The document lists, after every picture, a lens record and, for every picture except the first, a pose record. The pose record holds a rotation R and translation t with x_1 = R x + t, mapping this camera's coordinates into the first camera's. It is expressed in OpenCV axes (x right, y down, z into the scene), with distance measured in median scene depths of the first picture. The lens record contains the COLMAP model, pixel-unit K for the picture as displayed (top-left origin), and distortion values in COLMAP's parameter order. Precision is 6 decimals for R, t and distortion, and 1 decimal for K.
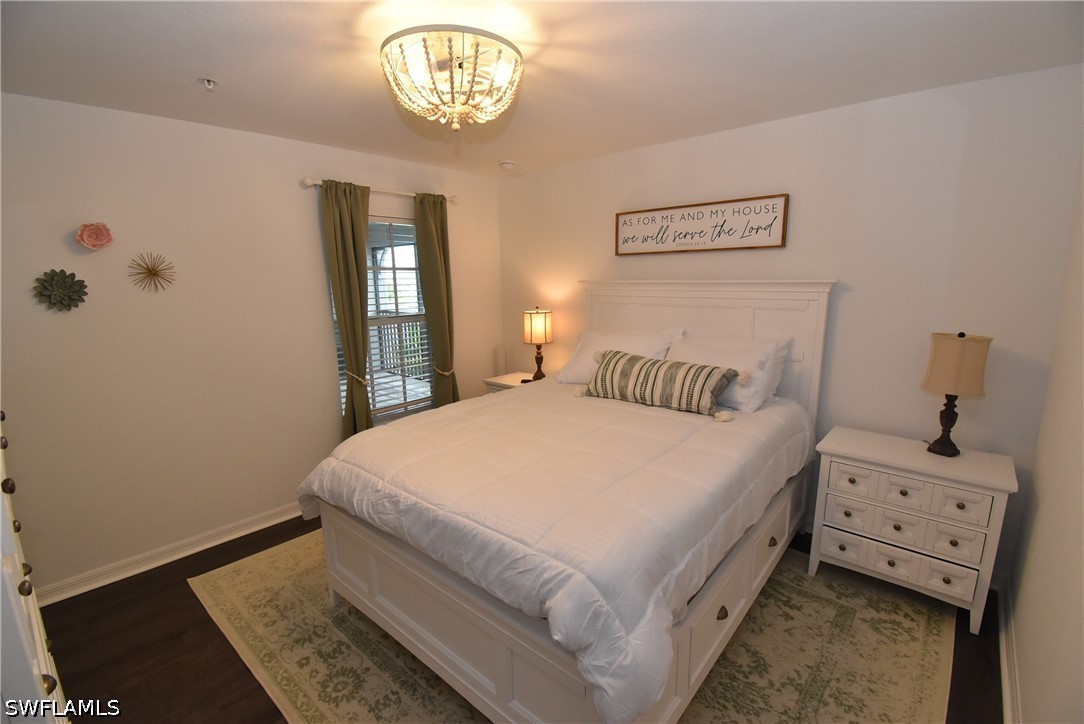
lens RADIAL K [[479.5, 0, 539.7], [0, 479.5, 363.5], [0, 0, 1]] dist [0.003668, -0.011415]
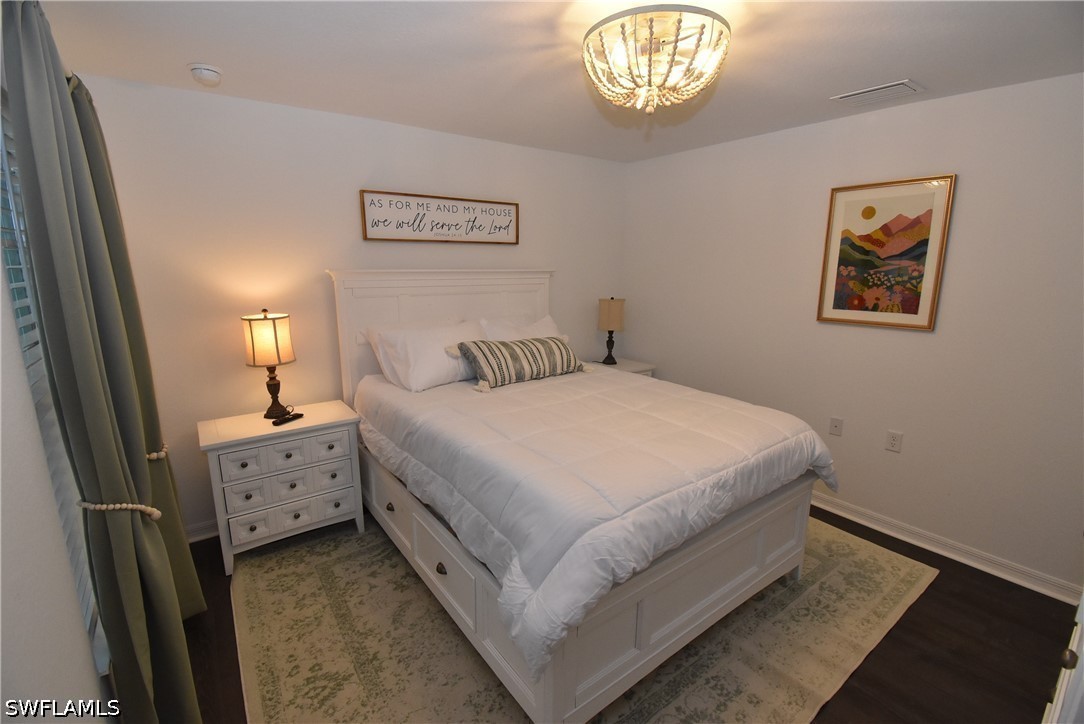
lens RADIAL K [[479.5, 0, 543.3], [0, 479.5, 362.0], [0, 0, 1]] dist [0.003668, -0.011415]
pose [[0.206509, -0.184504, 0.960891, -0.742031], [0.167772, 0.974193, 0.151001, -0.105663], [-0.963954, 0.130027, 0.232134, 0.618163]]
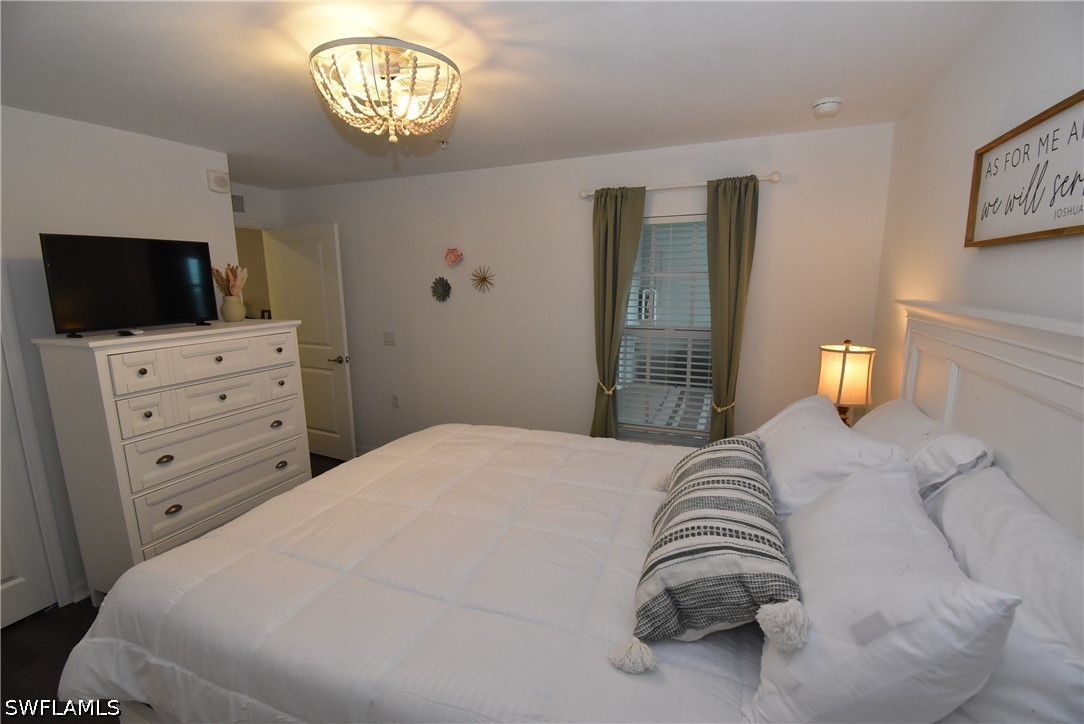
lens RADIAL K [[479.5, 0, 546.4], [0, 479.5, 361.9], [0, 0, 1]] dist [0.003668, -0.011415]
pose [[0.320160, 0.175095, -0.931042, 0.540559], [-0.166674, 0.977853, 0.126584, -0.134023], [0.932587, 0.114653, 0.342253, 0.591580]]
